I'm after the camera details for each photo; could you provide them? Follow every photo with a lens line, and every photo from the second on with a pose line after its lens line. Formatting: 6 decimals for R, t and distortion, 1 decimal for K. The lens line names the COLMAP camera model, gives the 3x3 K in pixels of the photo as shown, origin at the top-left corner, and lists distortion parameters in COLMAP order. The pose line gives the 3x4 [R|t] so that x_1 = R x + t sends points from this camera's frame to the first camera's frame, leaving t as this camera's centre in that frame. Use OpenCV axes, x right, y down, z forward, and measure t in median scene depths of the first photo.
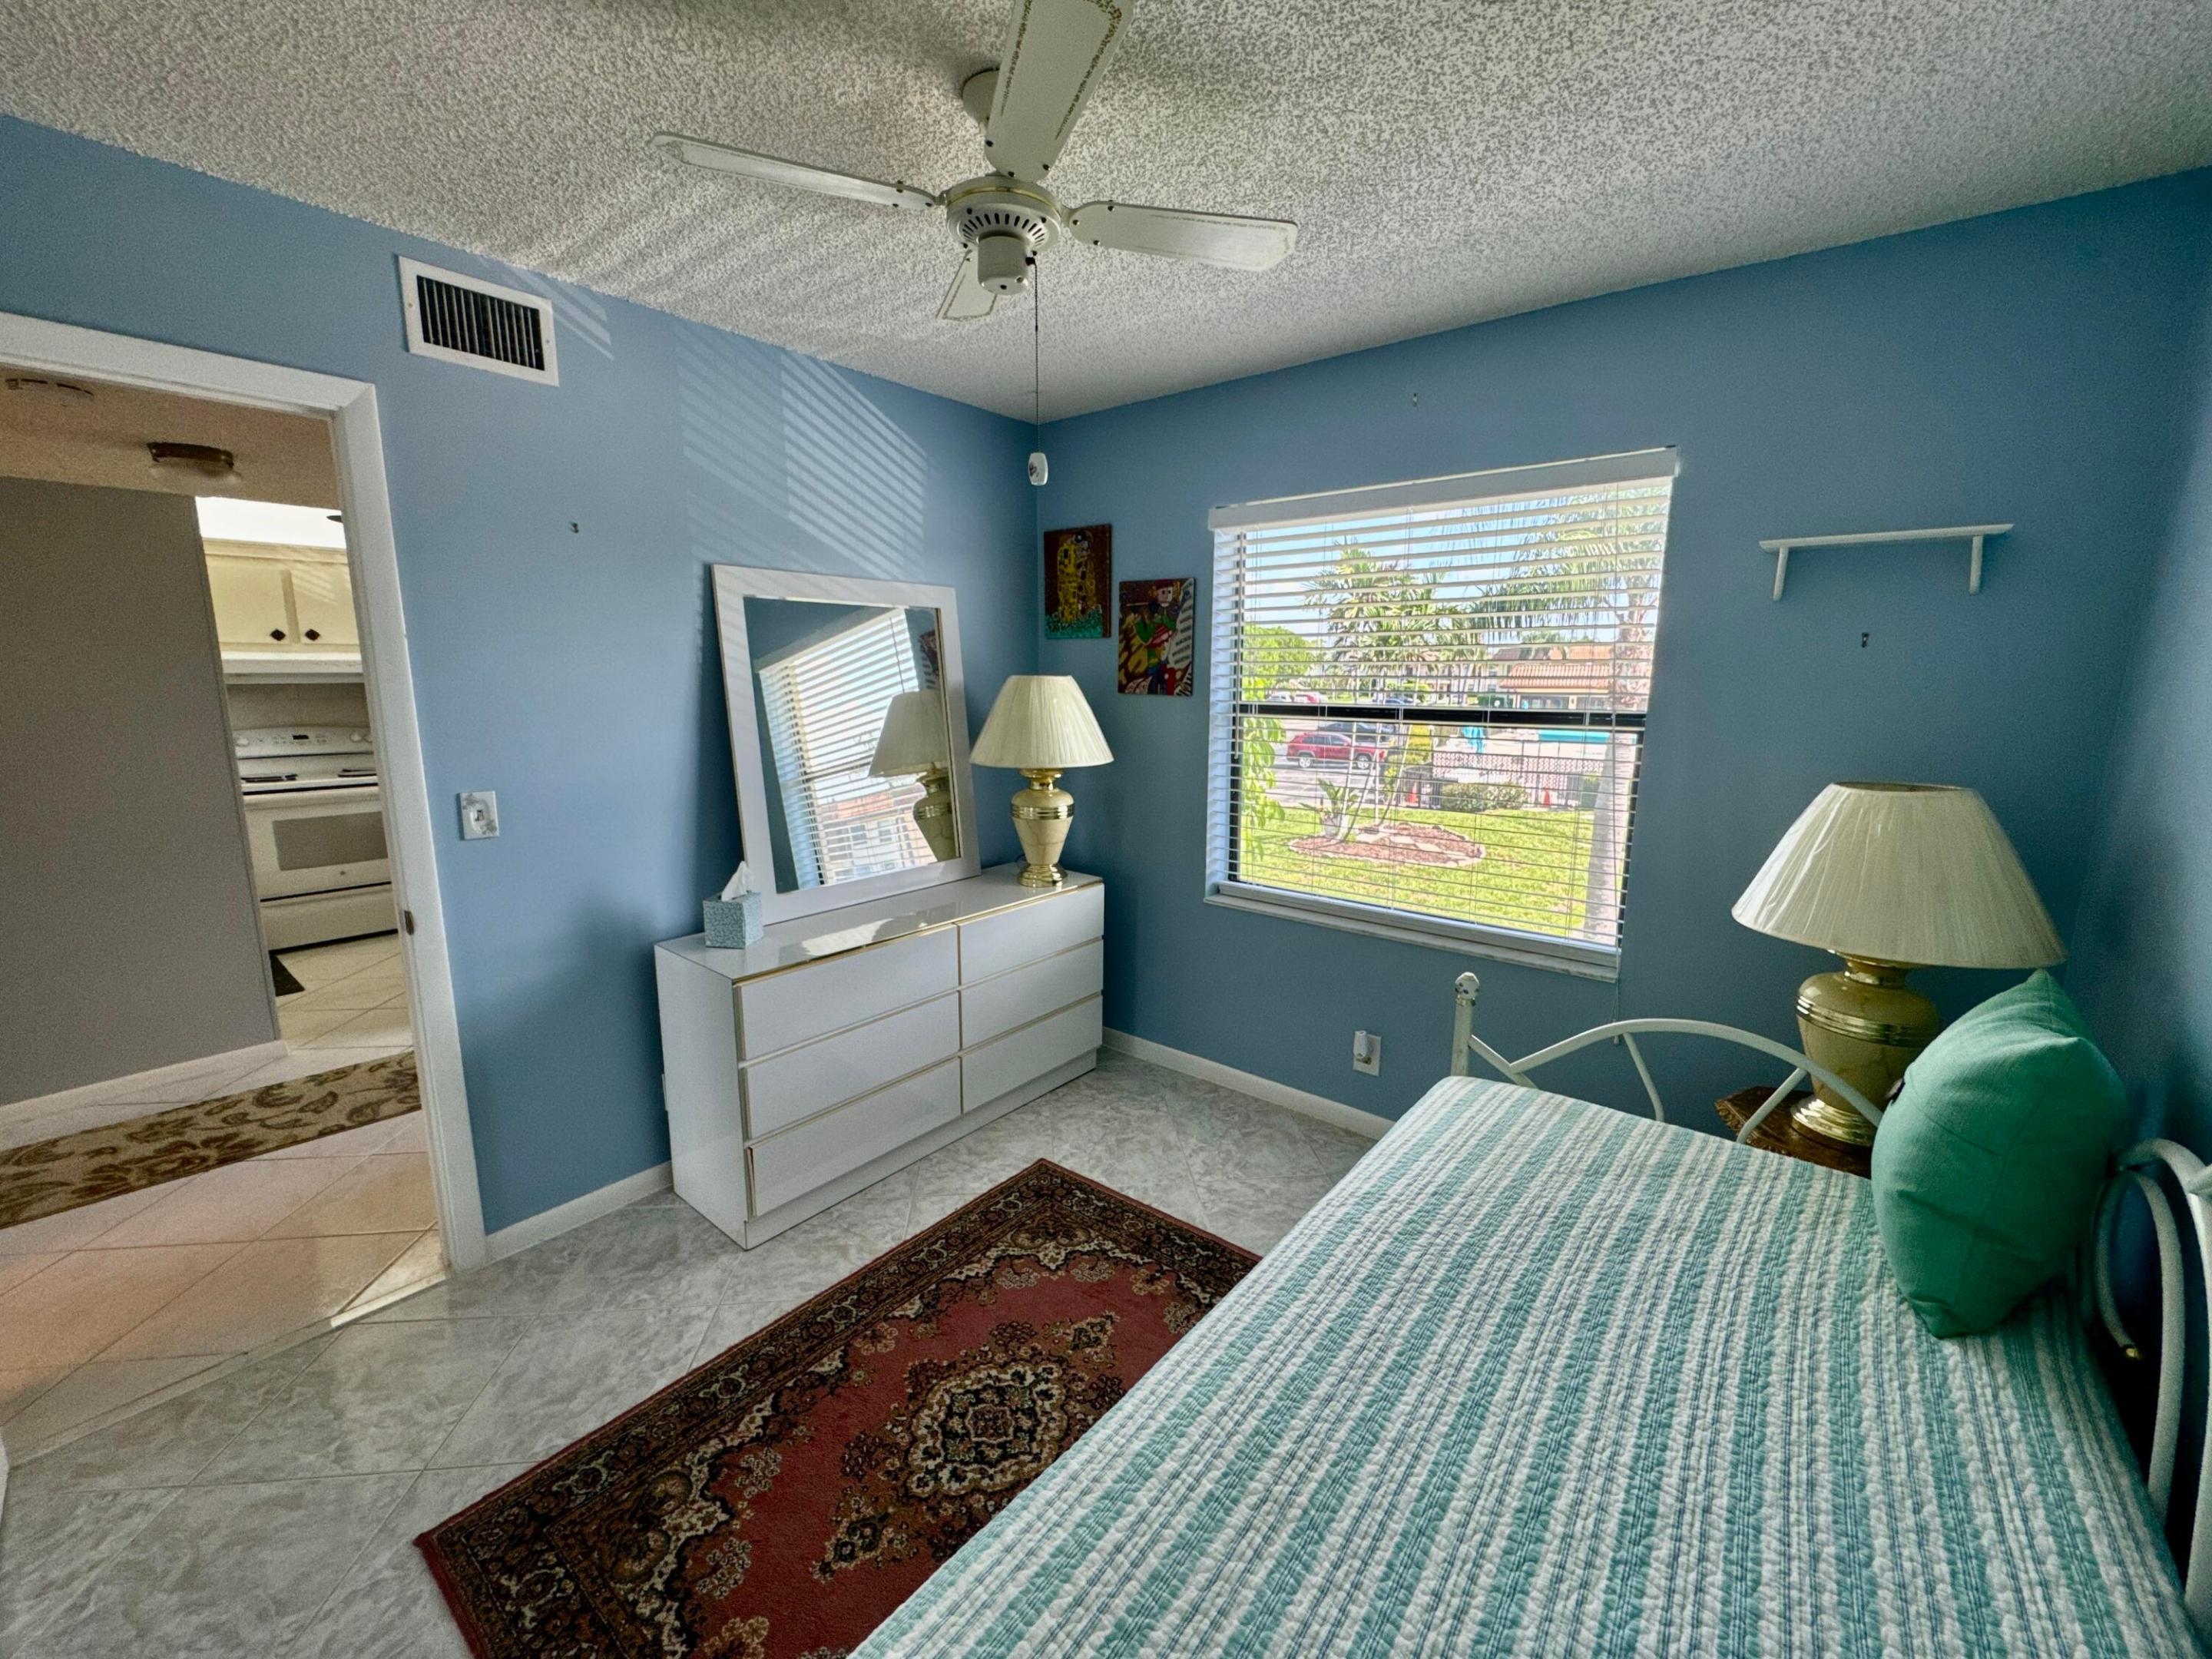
lens RADIAL K [[888.0, 0, 1106.9], [0, 888.0, 823.9], [0, 0, 1]] dist [-0.002644, -0.000201]
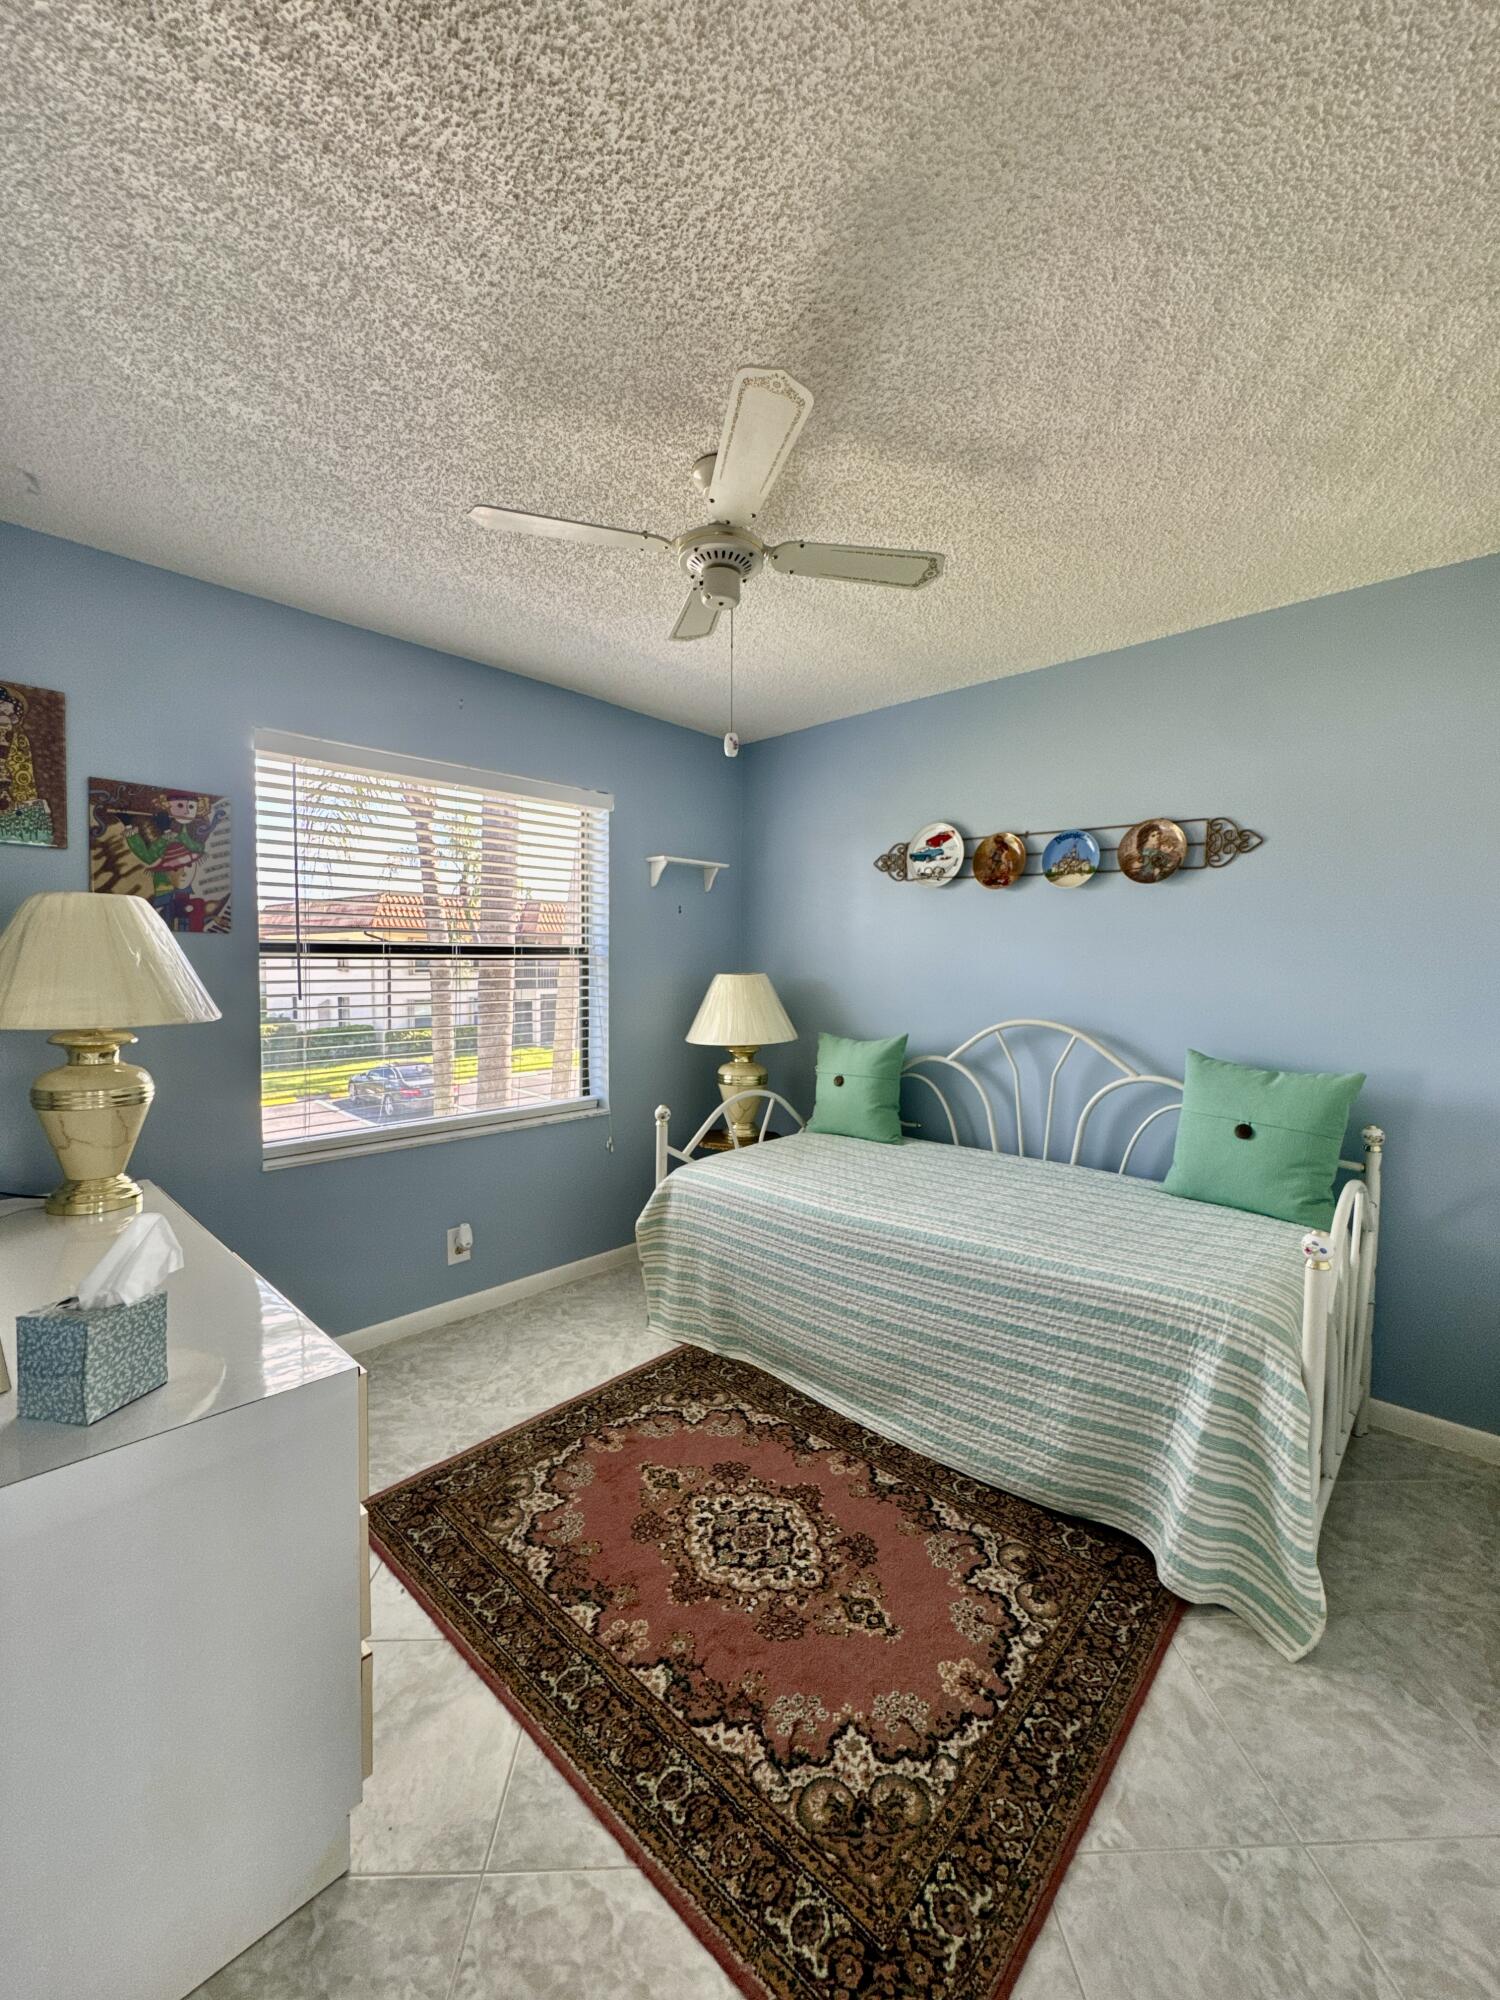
lens RADIAL K [[802.9, 0, 755.1], [0, 802.9, 998.2], [0, 0, 1]] dist [-0.002644, -0.000201]
pose [[0.056057, -0.048387, 0.997254, -1.043786], [0.162911, 0.985882, 0.038678, -0.049317], [-0.985047, 0.160295, 0.063148, 0.752923]]
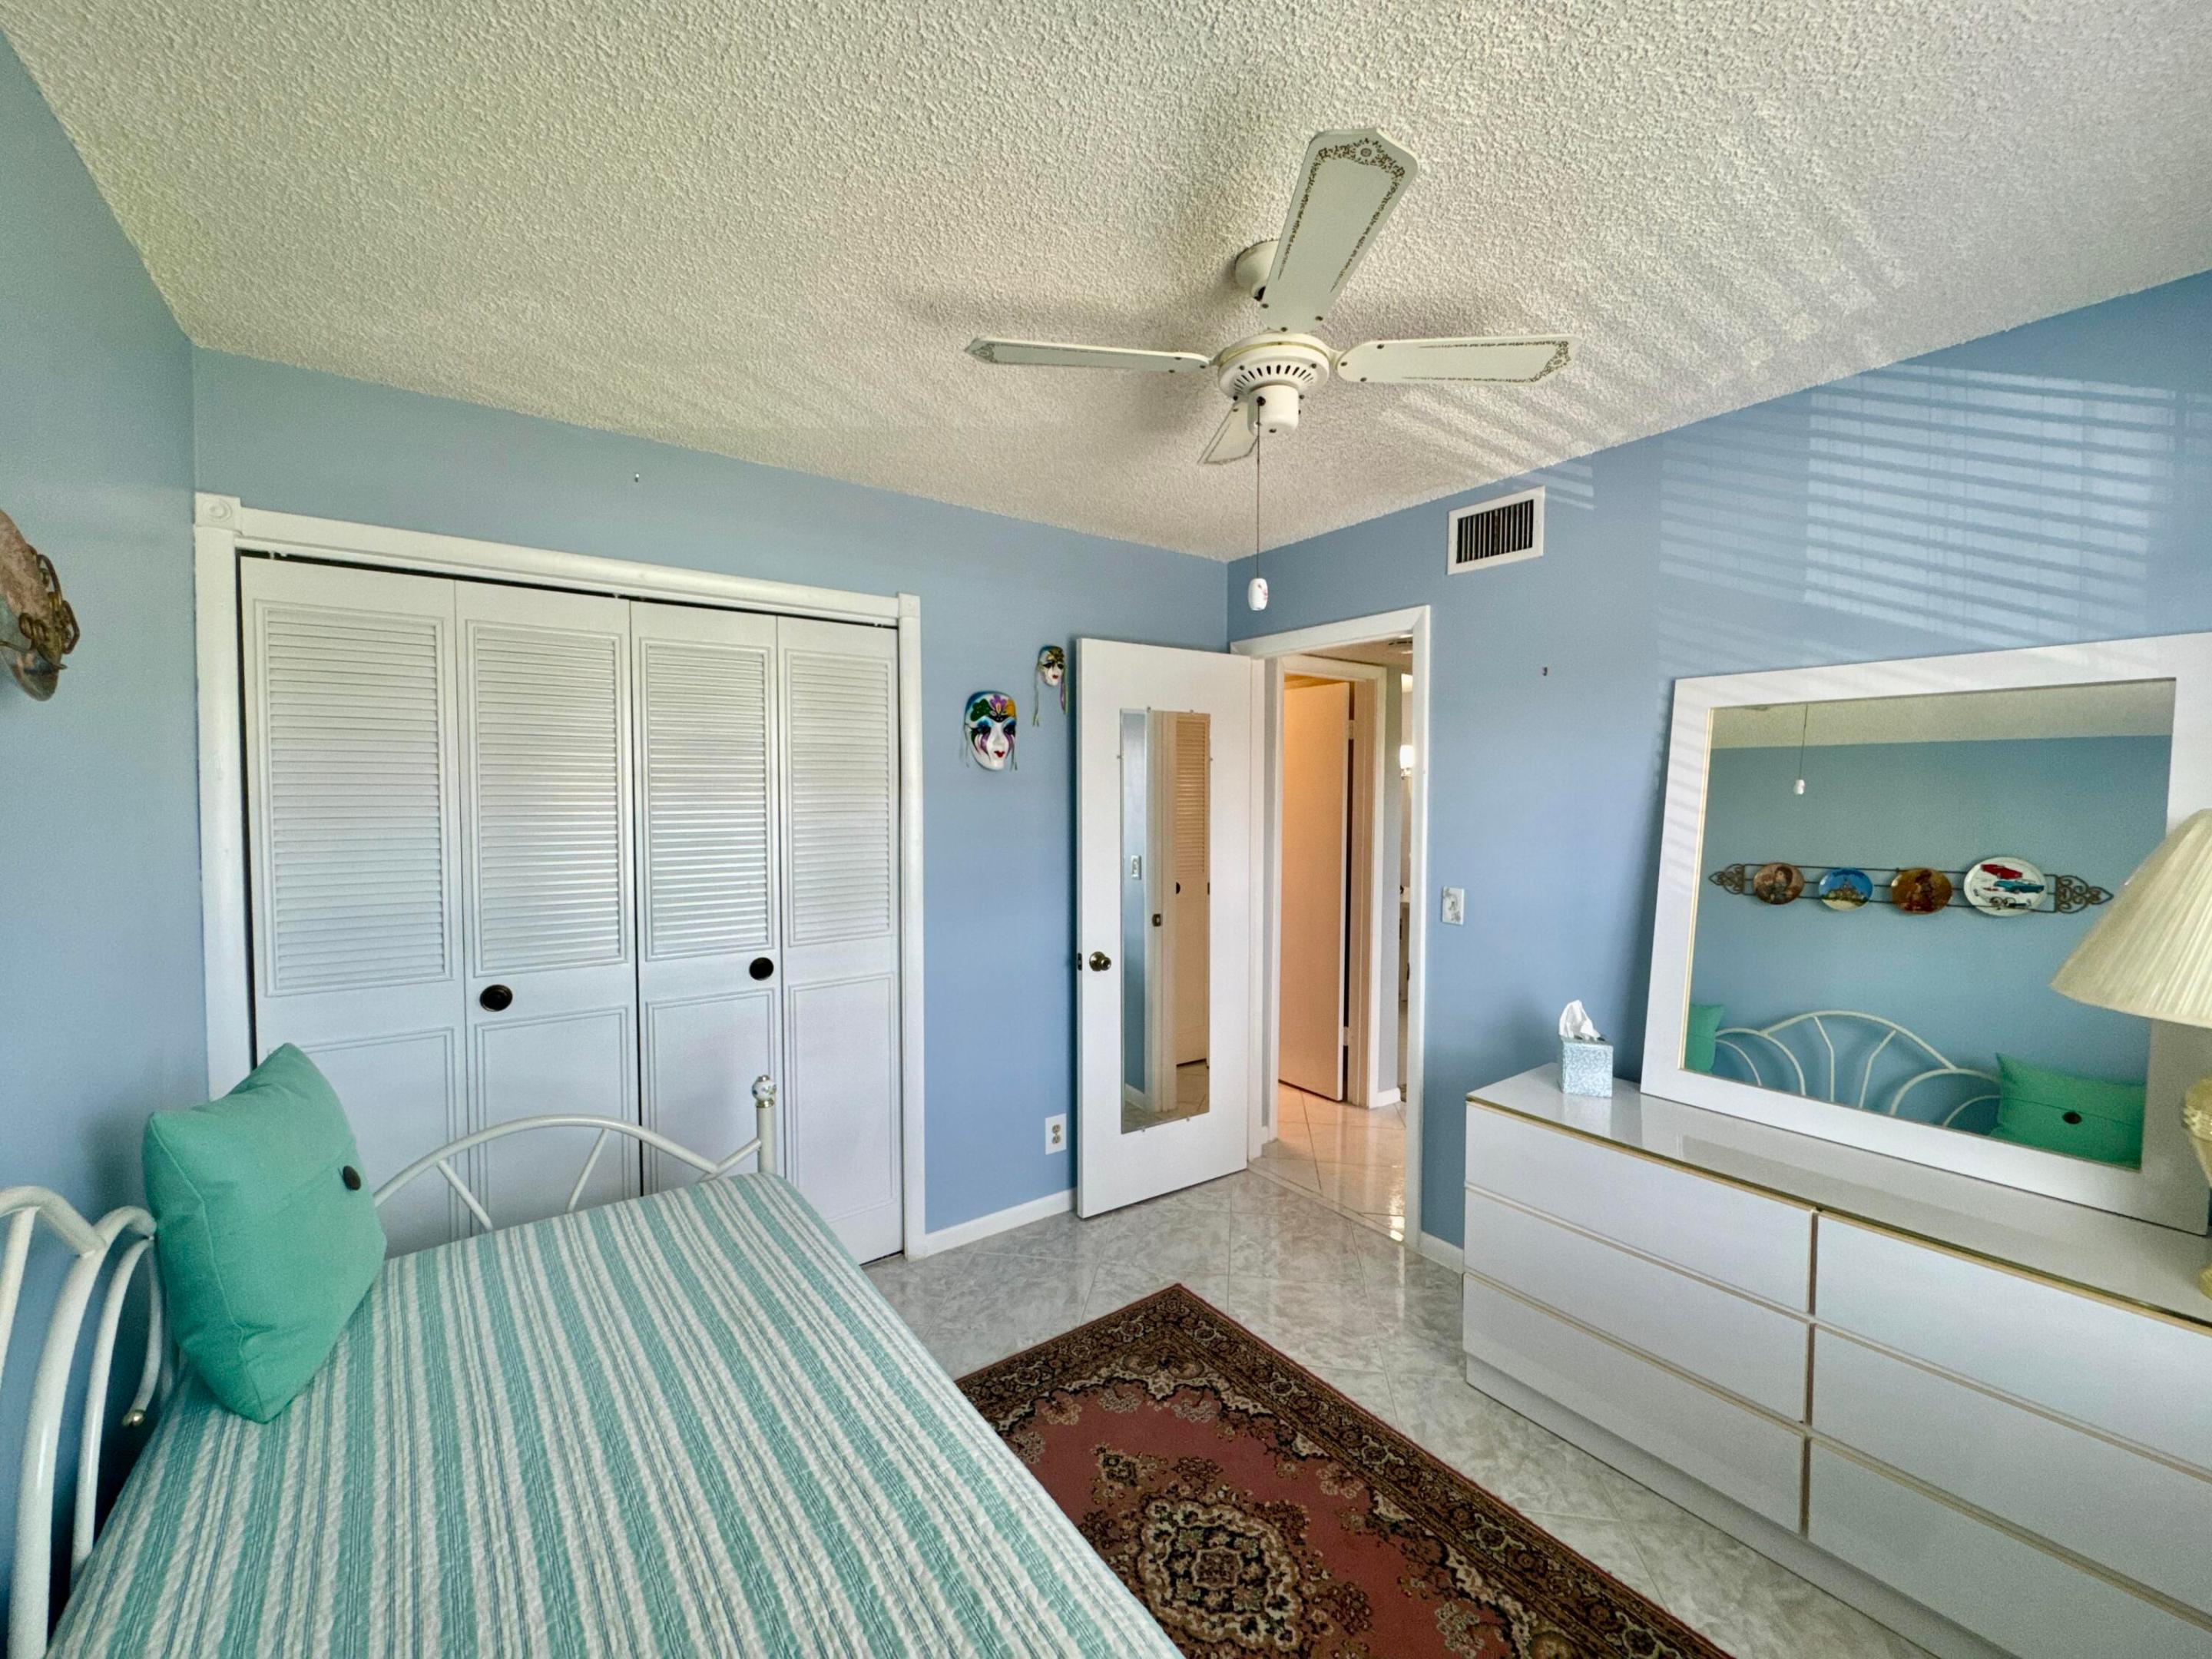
lens RADIAL K [[881.4, 0, 1099.3], [0, 881.4, 815.1], [0, 0, 1]] dist [0.000078, -0.000062]
pose [[-0.249875, 0.024309, -0.967973, 0.742298], [-0.164586, 0.984071, 0.067200, -0.157953], [0.954187, 0.176106, -0.241894, 0.888093]]
